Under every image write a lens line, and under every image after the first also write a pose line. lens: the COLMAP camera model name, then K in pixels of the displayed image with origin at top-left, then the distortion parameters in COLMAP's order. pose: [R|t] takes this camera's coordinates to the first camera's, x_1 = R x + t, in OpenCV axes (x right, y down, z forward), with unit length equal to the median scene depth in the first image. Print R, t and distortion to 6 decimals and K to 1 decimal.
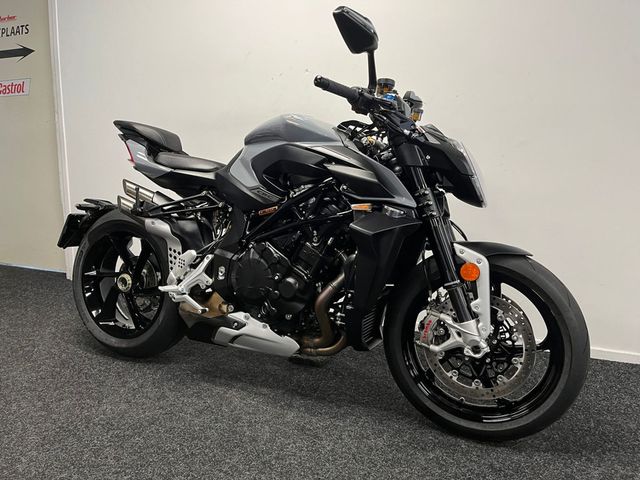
lens RADIAL K [[492.4, 0, 316.1], [0, 492.4, 239.0], [0, 0, 1]] dist [0.073842, -0.106445]
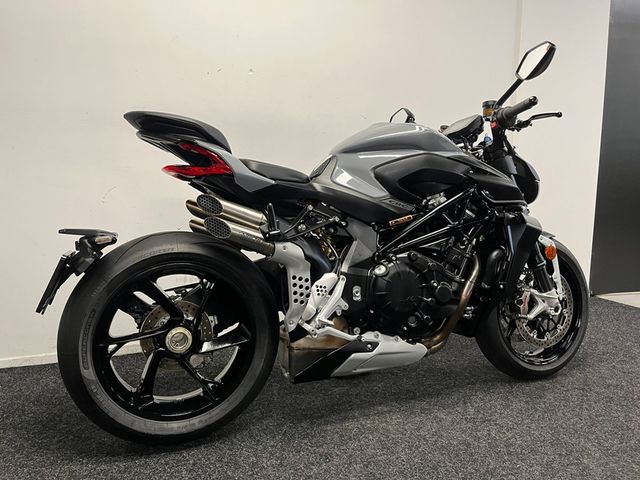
lens RADIAL K [[492.4, 0, 316.1], [0, 492.4, 239.0], [0, 0, 1]] dist [0.073842, -0.106445]
pose [[0.688919, -0.099269, 0.718008, -0.958406], [0.111009, 0.993341, 0.030823, -0.072134], [-0.716287, 0.058471, 0.695352, 0.455582]]
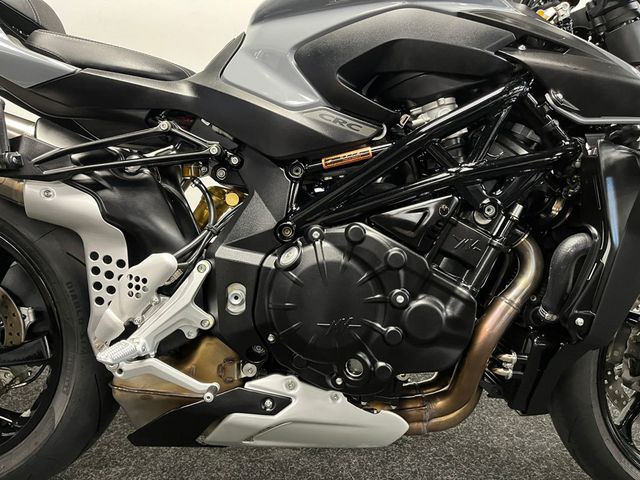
lens RADIAL K [[492.4, 0, 316.1], [0, 492.4, 239.0], [0, 0, 1]] dist [0.073842, -0.106445]
pose [[0.907284, -0.065857, 0.415329, -0.336470], [0.054297, 0.997739, 0.039596, -0.000103], [-0.416998, -0.013374, 0.908809, 0.604971]]
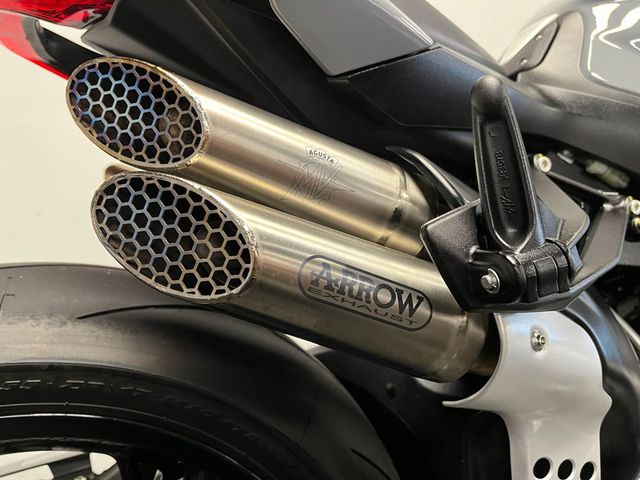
lens RADIAL K [[492.4, 0, 316.1], [0, 492.4, 239.0], [0, 0, 1]] dist [0.073842, -0.106445]
pose [[0.707120, -0.069047, 0.703714, -0.532540], [0.130081, 0.990938, -0.033481, -0.073393], [-0.695025, 0.115215, 0.709694, 1.039230]]
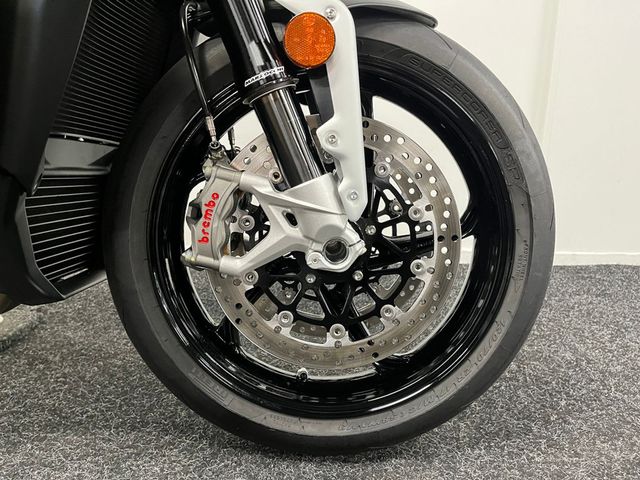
lens RADIAL K [[492.4, 0, 316.1], [0, 492.4, 239.0], [0, 0, 1]] dist [0.073842, -0.106445]
pose [[0.916189, -0.104267, 0.386946, 0.141120], [0.065943, 0.991623, 0.111068, 0.150078], [-0.395285, -0.076242, 0.915389, 0.578413]]
